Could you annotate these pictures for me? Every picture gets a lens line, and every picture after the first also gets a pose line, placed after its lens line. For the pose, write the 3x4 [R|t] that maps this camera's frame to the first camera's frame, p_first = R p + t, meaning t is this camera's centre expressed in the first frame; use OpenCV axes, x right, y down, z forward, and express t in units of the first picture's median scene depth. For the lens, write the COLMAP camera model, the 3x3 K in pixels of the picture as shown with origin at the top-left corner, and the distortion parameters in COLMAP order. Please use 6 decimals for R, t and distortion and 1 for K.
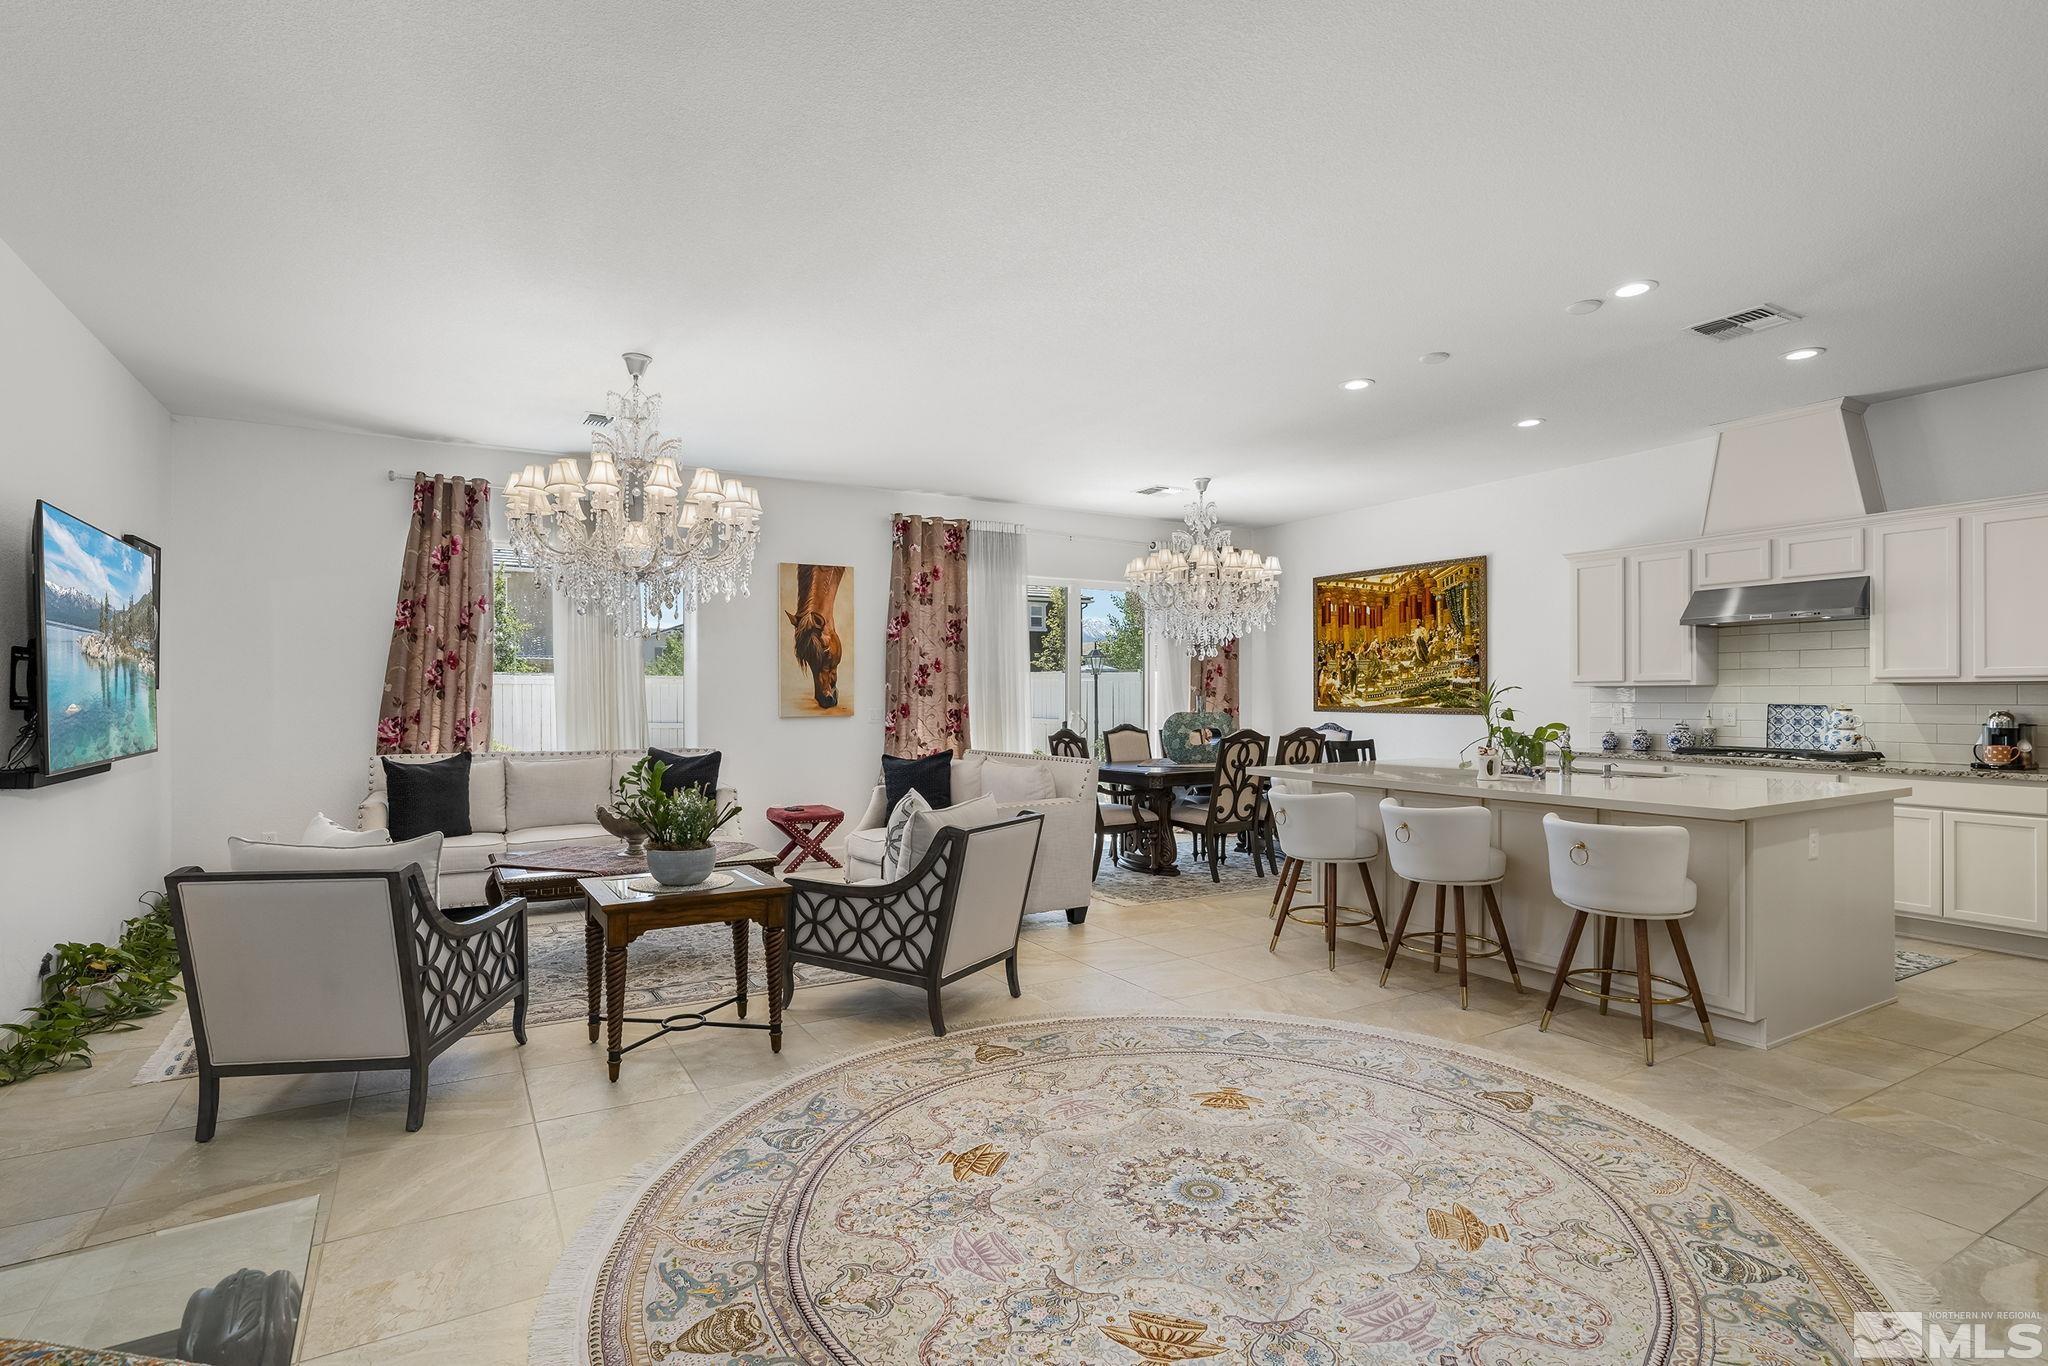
lens RADIAL K [[1026.7, 0, 1027.9], [0, 1026.7, 696.8], [0, 0, 1]] dist [0.001788, 0.004665]
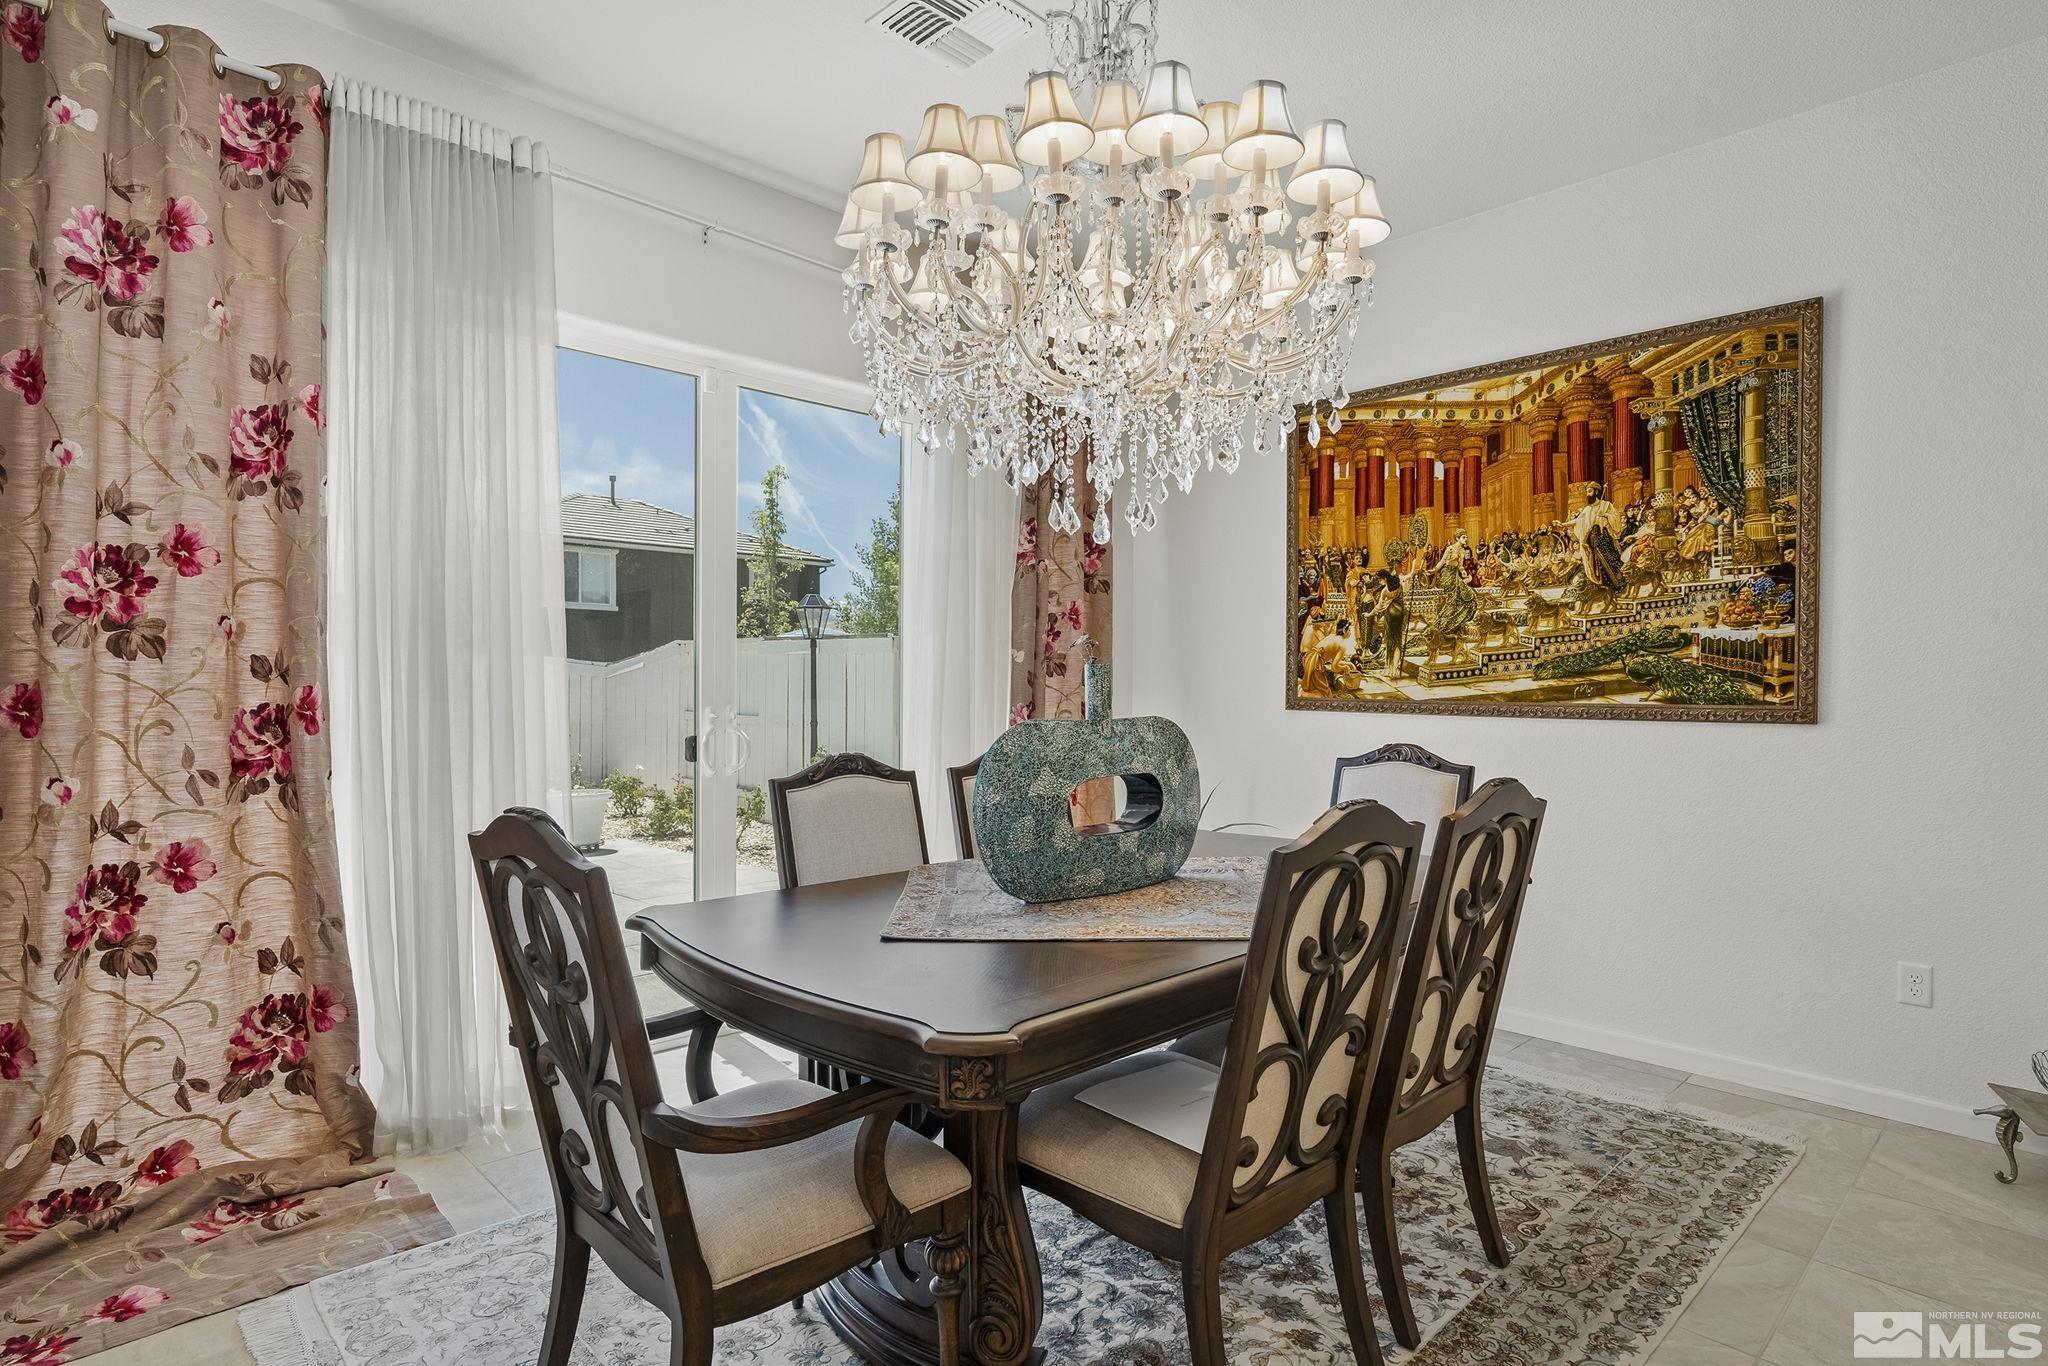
lens RADIAL K [[1041.7, 0, 1019.8], [0, 1041.7, 700.1], [0, 0, 1]] dist [-0.017401, 0.008058]
pose [[0.973640, 0.003375, 0.228066, 0.092096], [-0.006509, 0.999894, 0.012991, 0.006956], [-0.227998, -0.014133, 0.973559, 0.839918]]
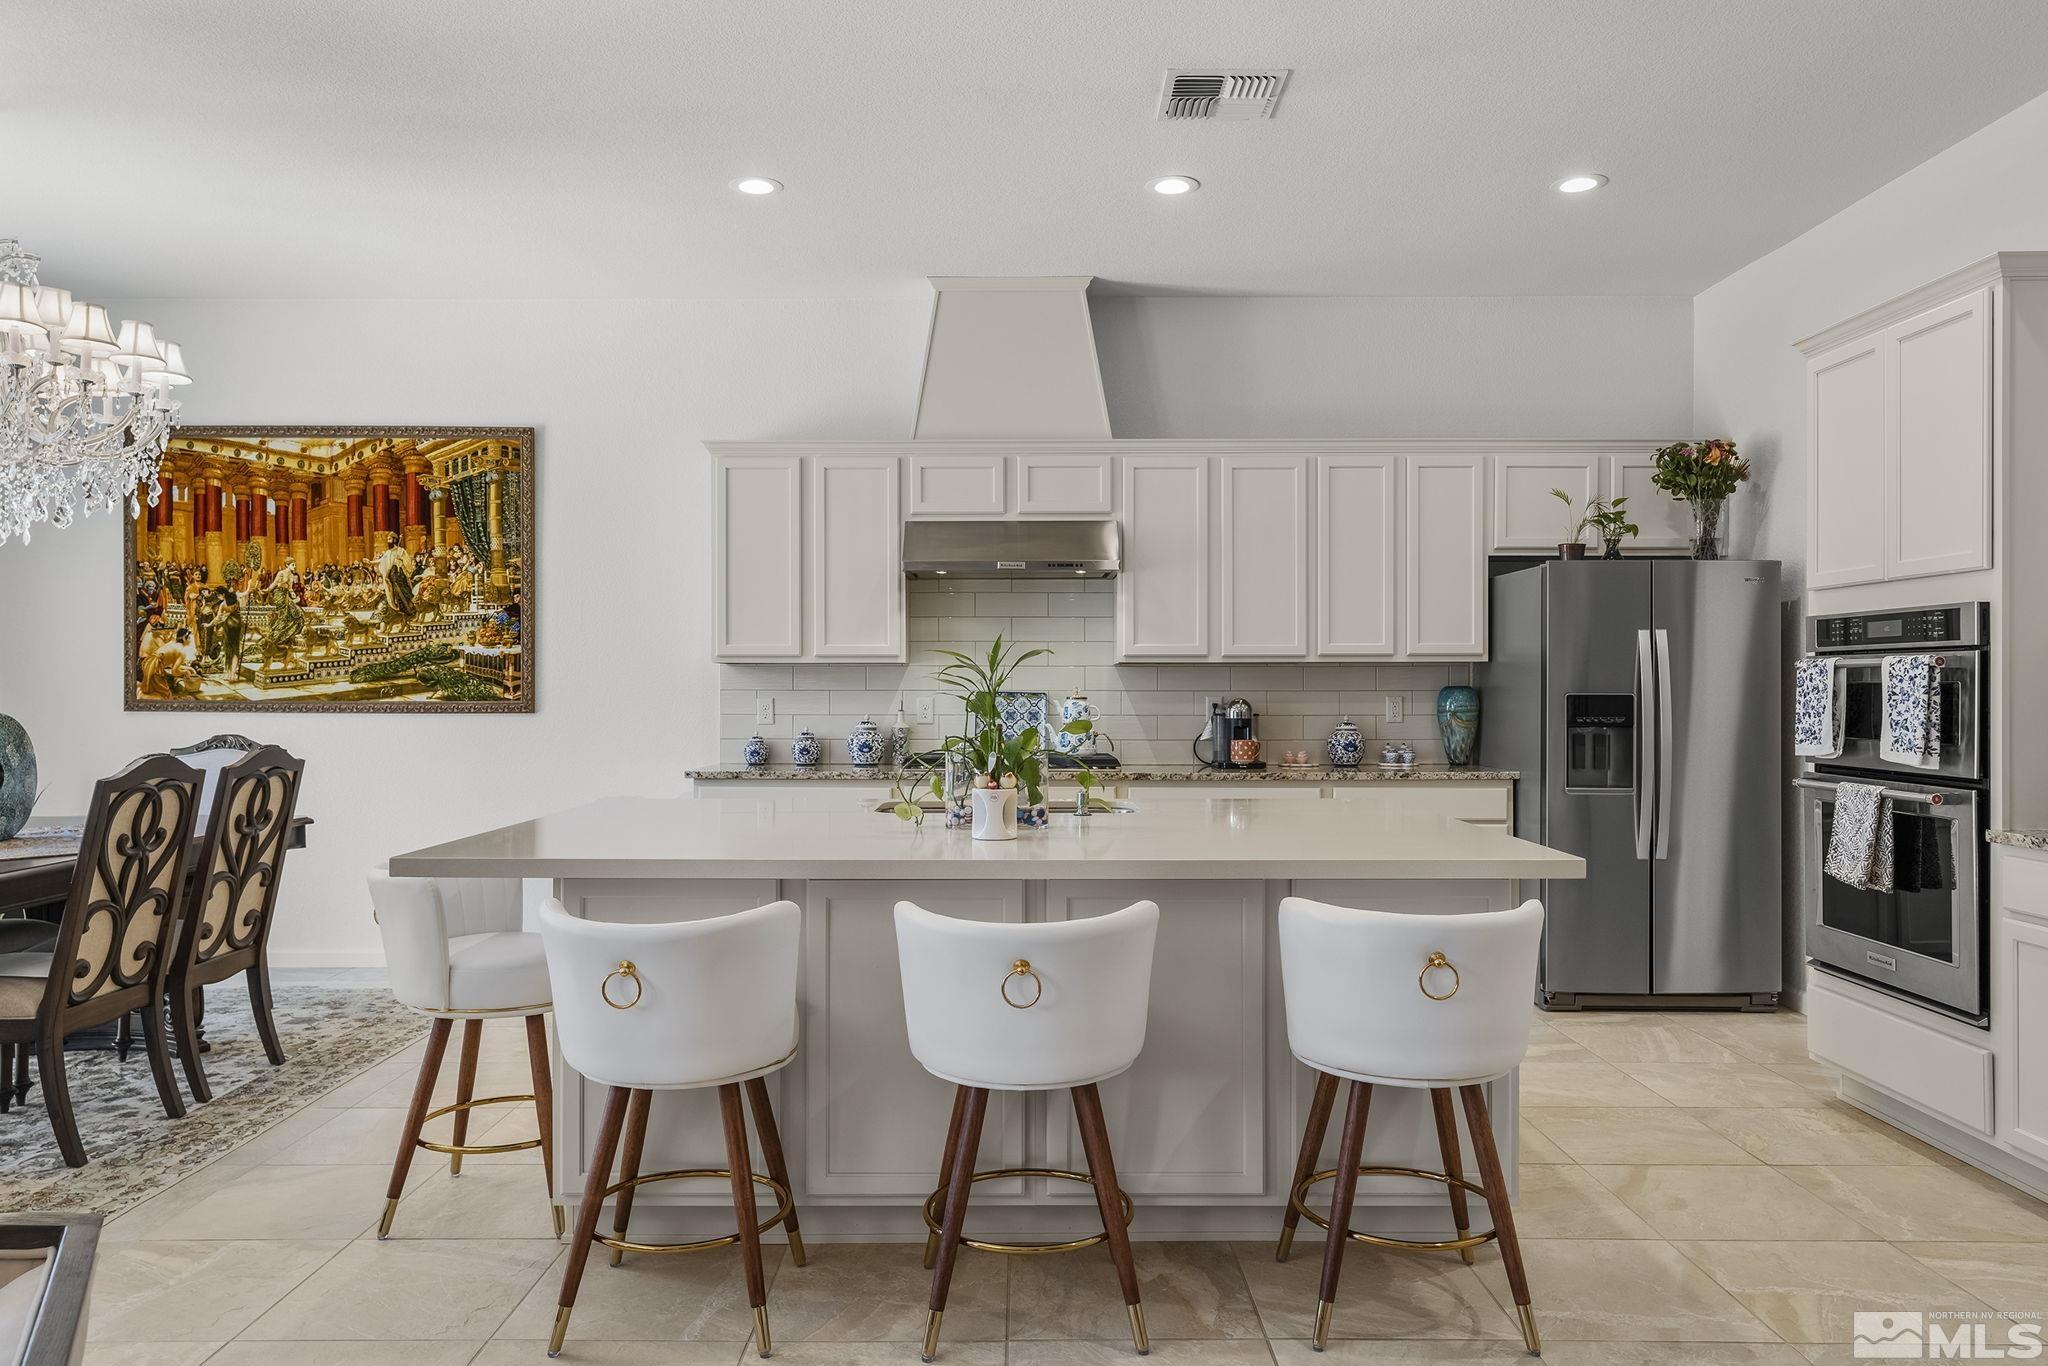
lens RADIAL K [[1411.7, 0, 1037.7], [0, 1411.7, 686.8], [0, 0, 1]] dist [-0.010004, 0.019397]
pose [[0.505010, 0.003151, 0.863108, -0.092918], [-0.000564, 0.999994, -0.003321, 0.006883], [-0.863114, 0.001190, 0.505008, 0.452182]]
